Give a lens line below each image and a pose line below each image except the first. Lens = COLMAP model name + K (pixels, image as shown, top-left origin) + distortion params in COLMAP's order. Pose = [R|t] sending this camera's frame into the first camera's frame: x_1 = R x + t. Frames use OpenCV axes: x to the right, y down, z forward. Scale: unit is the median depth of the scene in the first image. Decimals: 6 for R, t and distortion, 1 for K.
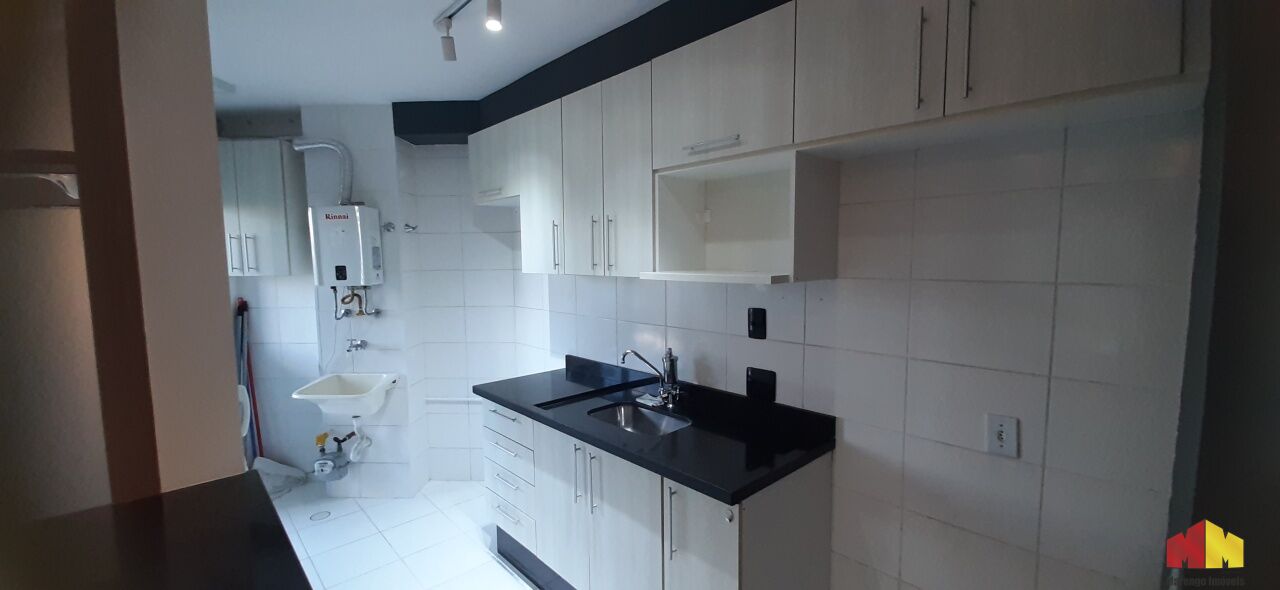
lens RADIAL K [[500.5, 0, 626.5], [0, 500.5, 302.2], [0, 0, 1]] dist [0.007957, -0.000182]
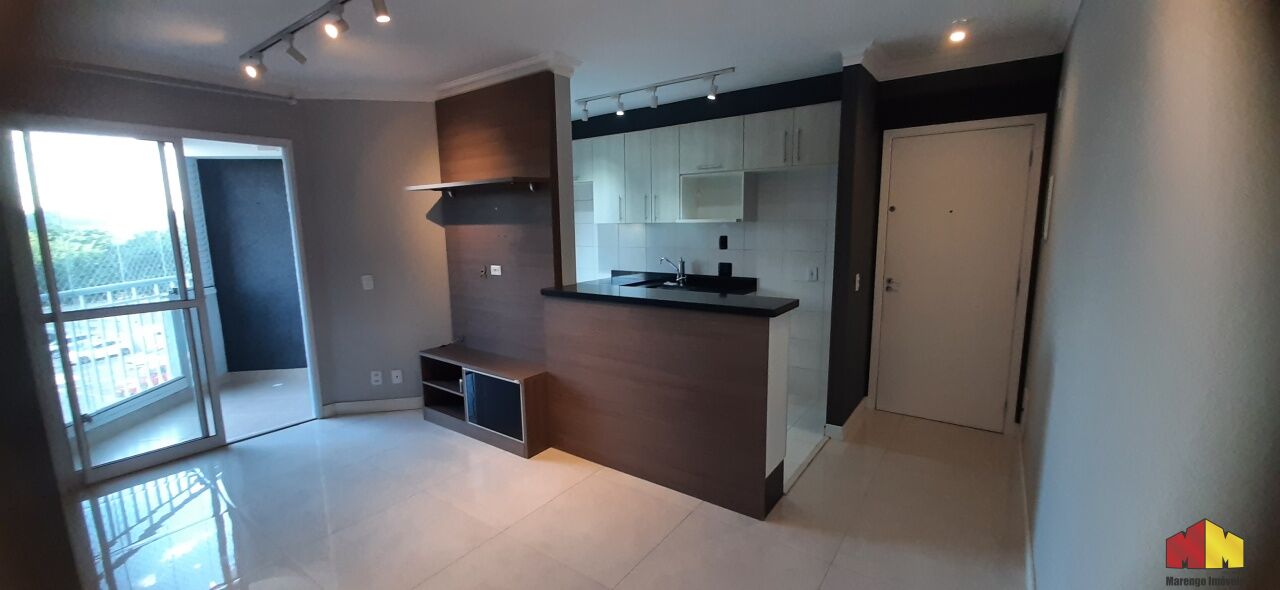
lens RADIAL K [[500.5, 0, 626.5], [0, 500.5, 302.2], [0, 0, 1]] dist [0.007957, -0.000182]
pose [[0.982087, -0.036121, 0.184933, -0.577244], [0.023834, 0.997384, 0.068236, 0.140654], [-0.186914, -0.062606, 0.980379, -1.118932]]
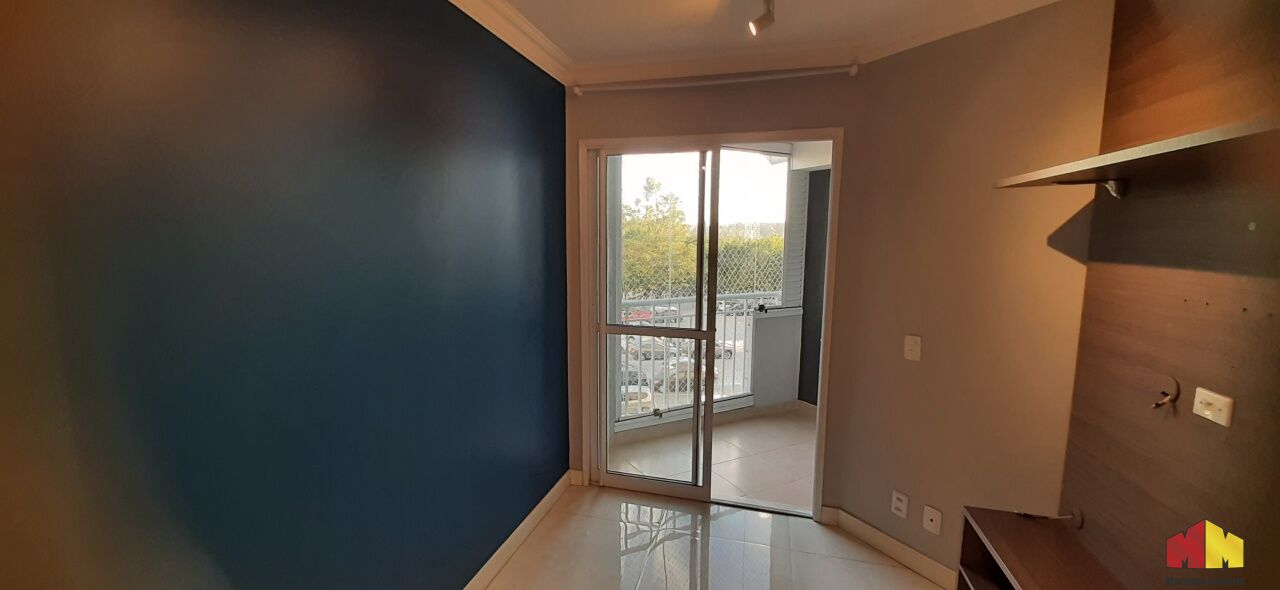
lens RADIAL K [[503.3, 0, 622.1], [0, 503.3, 298.9], [0, 0, 1]] dist [0.021827, -0.016490]
pose [[0.519226, 0.115496, -0.846797, -0.570787], [-0.082572, 0.992970, 0.084803, 0.018351], [0.850639, 0.025890, 0.525113, -0.222017]]
